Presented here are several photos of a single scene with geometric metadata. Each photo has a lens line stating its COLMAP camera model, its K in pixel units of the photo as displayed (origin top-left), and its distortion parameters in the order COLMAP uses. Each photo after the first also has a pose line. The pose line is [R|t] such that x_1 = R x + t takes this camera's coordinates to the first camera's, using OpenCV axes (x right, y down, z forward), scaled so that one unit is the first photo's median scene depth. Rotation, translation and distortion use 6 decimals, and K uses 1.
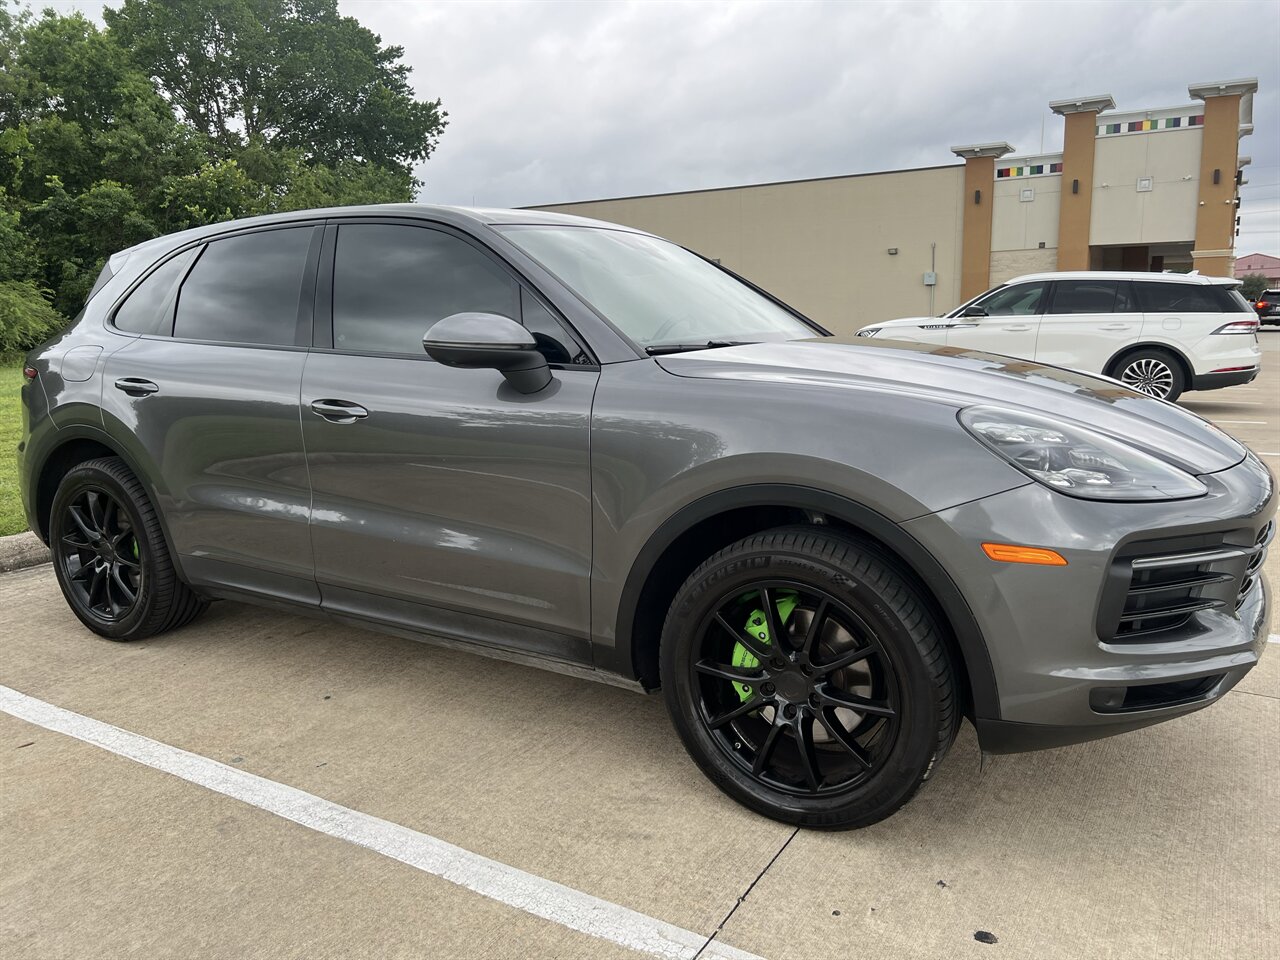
lens RADIAL K [[962.6, 0, 628.7], [0, 962.6, 472.0], [0, 0, 1]] dist [0.054879, -0.059896]
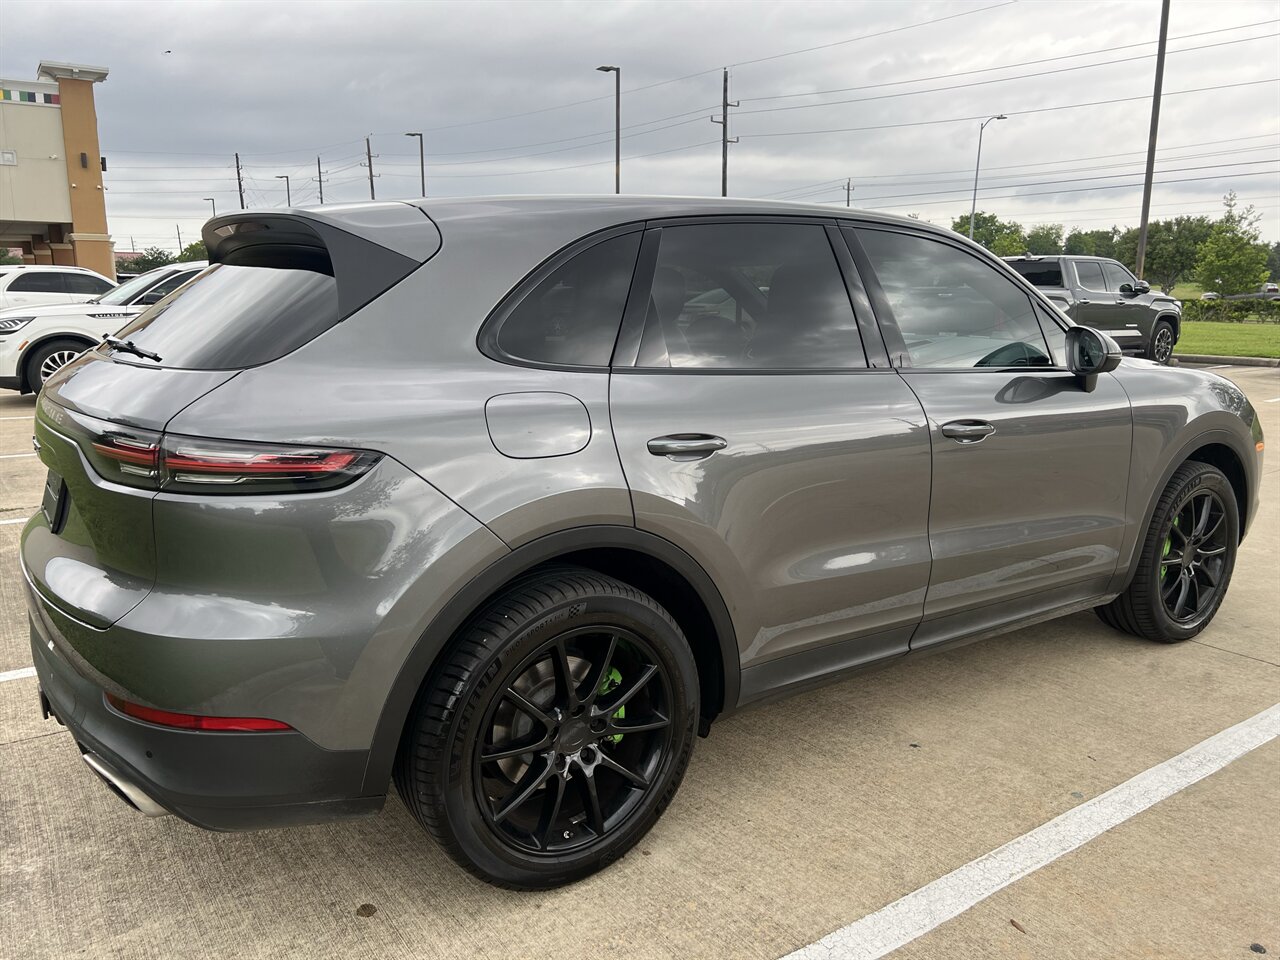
lens RADIAL K [[962.6, 0, 644.4], [0, 962.6, 471.9], [0, 0, 1]] dist [0.054879, -0.059896]
pose [[0.400257, -0.152084, 0.903695, -0.341719], [0.134208, 0.985228, 0.106363, -0.044191], [-0.906522, 0.078711, 0.414755, 0.234947]]
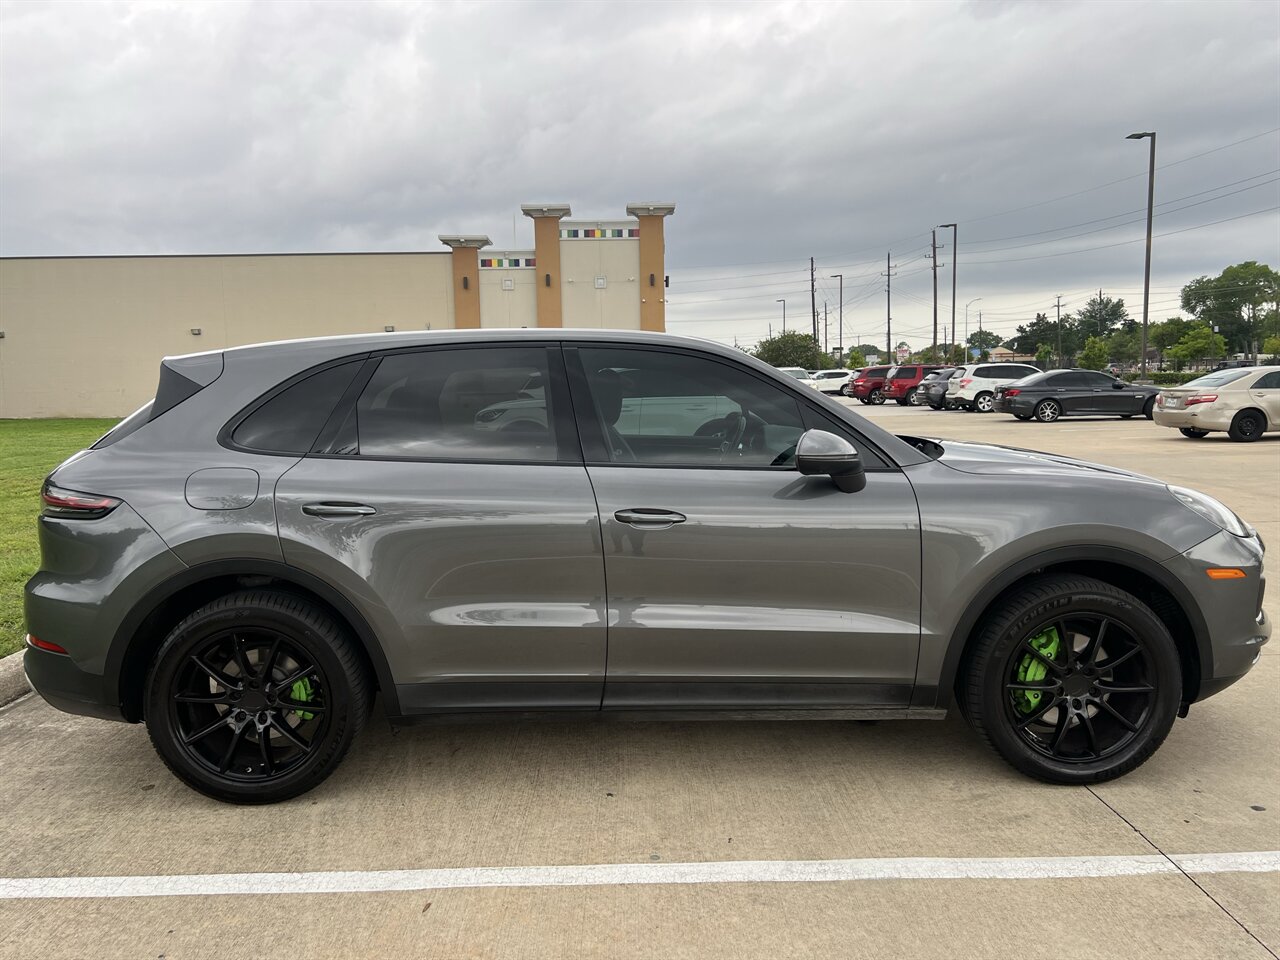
lens RADIAL K [[962.6, 0, 634.6], [0, 962.6, 469.2], [0, 0, 1]] dist [0.054879, -0.059896]
pose [[0.840739, -0.047462, 0.539356, -0.236115], [0.087735, 0.994928, -0.049210, -0.017581], [-0.534285, 0.088693, 0.840638, 0.022325]]
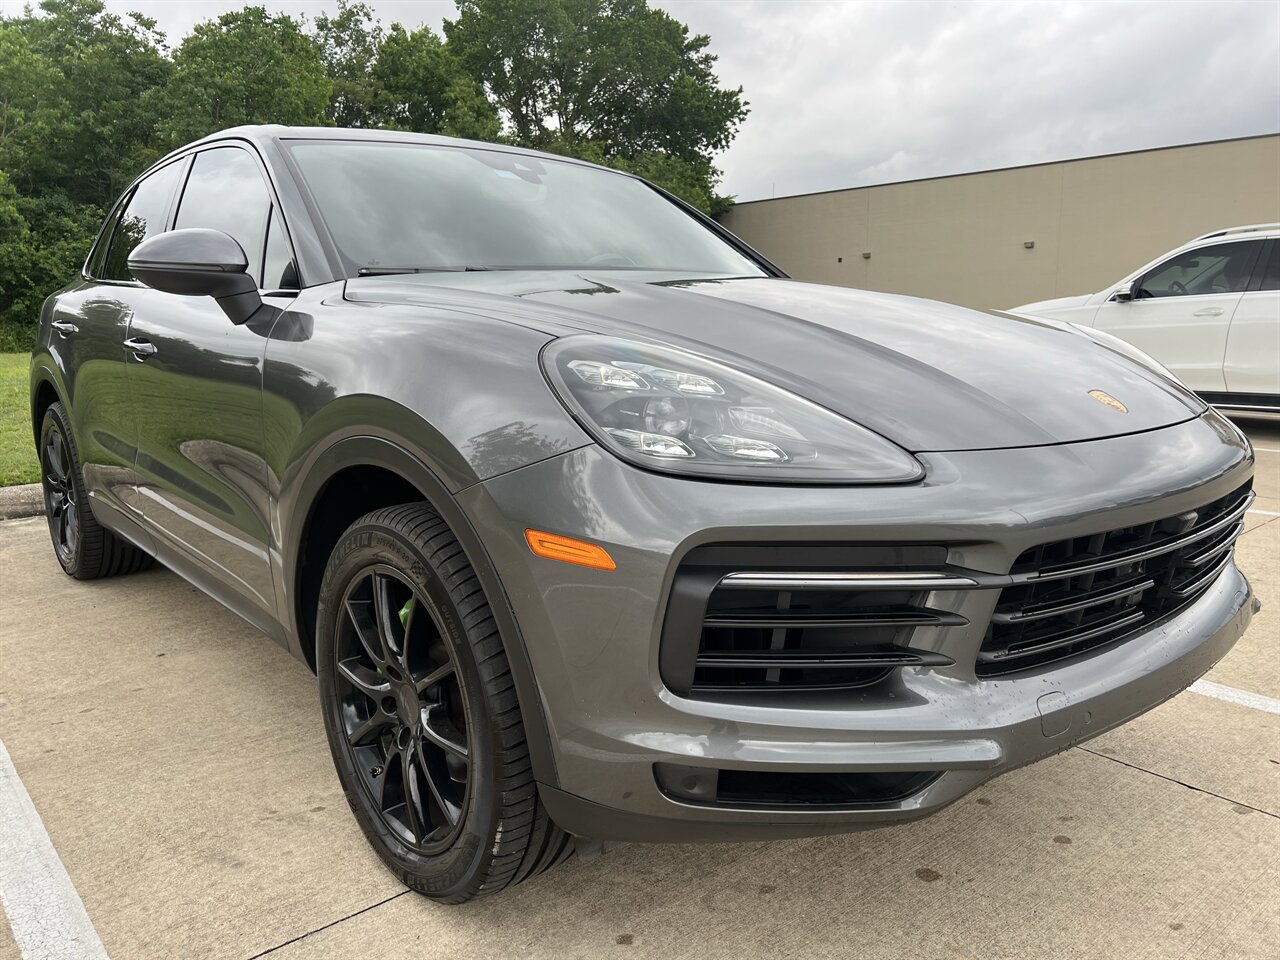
lens RADIAL K [[962.6, 0, 634.5], [0, 962.6, 481.6], [0, 0, 1]] dist [0.054879, -0.059896]
pose [[0.950031, 0.064235, -0.305475, 0.115742], [-0.058954, 0.997909, 0.026492, 0.003130], [0.306538, -0.007159, 0.951832, 0.067319]]
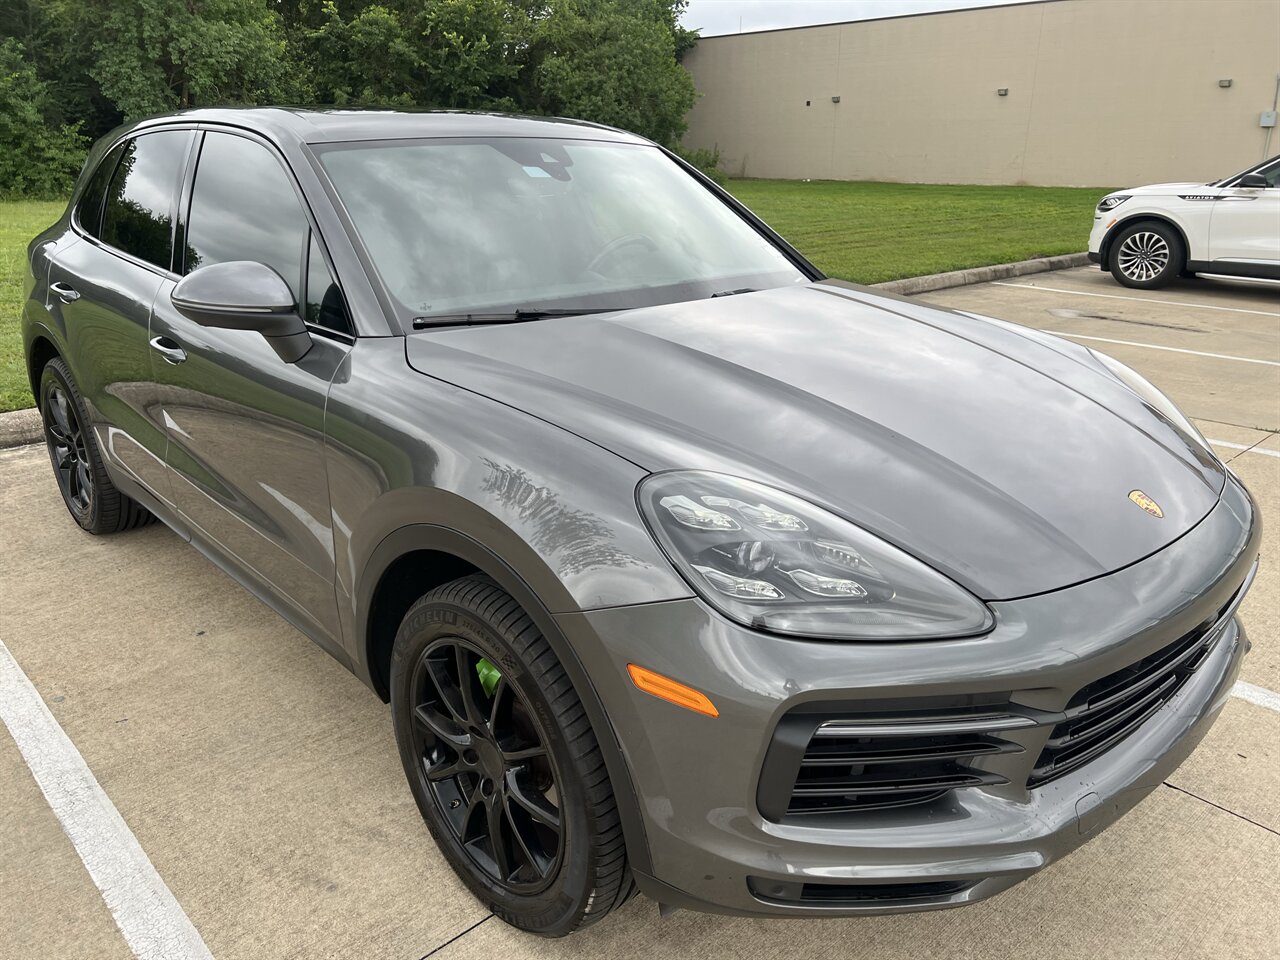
lens RADIAL K [[962.6, 0, 634.3], [0, 962.6, 482.0], [0, 0, 1]] dist [0.054879, -0.059896]
pose [[0.962564, 0.110395, -0.247556, 0.096697], [-0.065825, 0.981167, 0.181599, -0.035954], [0.262942, -0.158505, 0.951703, 0.056377]]
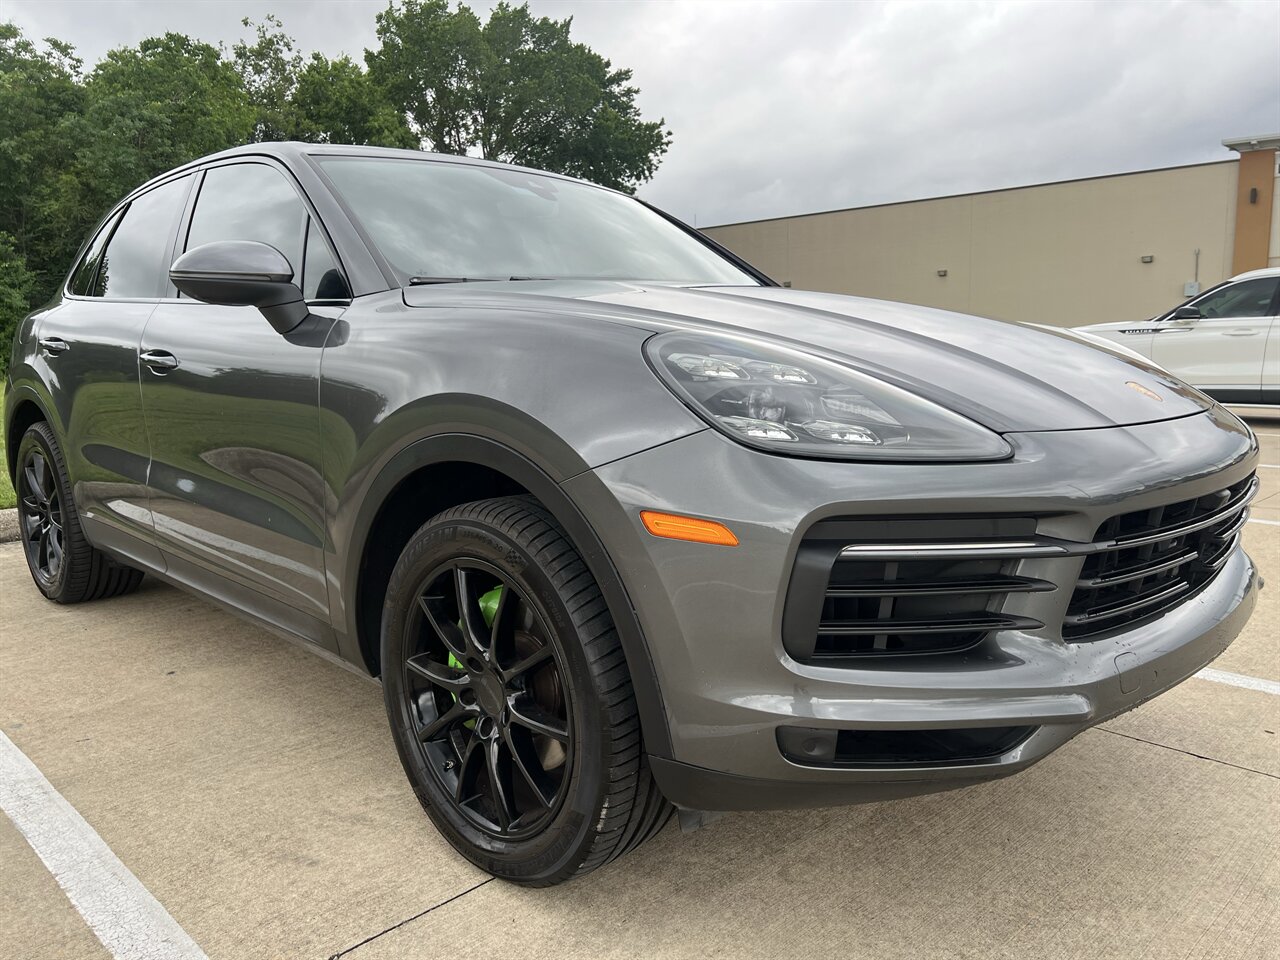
lens RADIAL K [[962.6, 0, 628.9], [0, 962.6, 479.6], [0, 0, 1]] dist [0.054879, -0.059896]
pose [[0.970791, 0.038780, -0.236773, 0.094363], [-0.041898, 0.999089, -0.008149, 0.010059], [0.236241, 0.017831, 0.971531, 0.053568]]
